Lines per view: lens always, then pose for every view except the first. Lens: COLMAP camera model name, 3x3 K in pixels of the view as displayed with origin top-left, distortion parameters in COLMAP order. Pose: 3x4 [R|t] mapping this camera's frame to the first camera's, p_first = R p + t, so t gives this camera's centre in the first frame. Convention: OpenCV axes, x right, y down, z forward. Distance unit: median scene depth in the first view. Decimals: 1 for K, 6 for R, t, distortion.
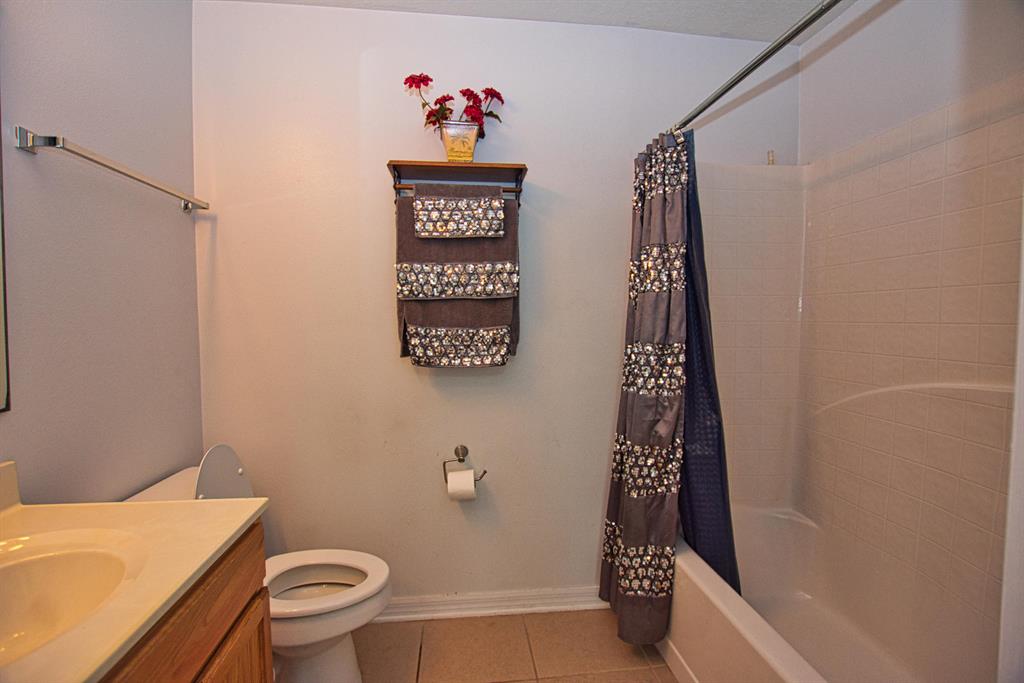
lens RADIAL K [[450.1, 0, 518.3], [0, 450.1, 338.9], [0, 0, 1]] dist [-0.032845, 0.004944]
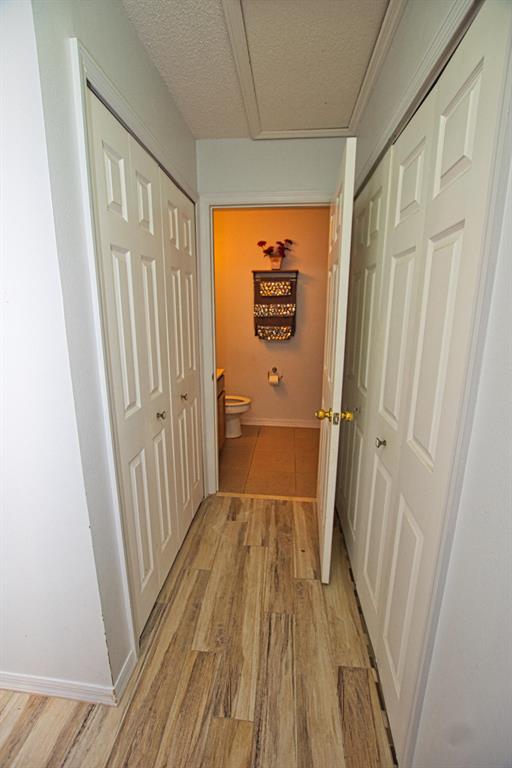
lens RADIAL K [[337.5, 0, 256.0], [0, 337.5, 384.9], [0, 0, 1]] dist [-0.032845, 0.004944]
pose [[0.973460, 0.055840, -0.221942, 0.271526], [-0.017404, 0.985031, 0.171496, -0.024852], [0.228196, -0.163082, 0.959860, -1.244325]]
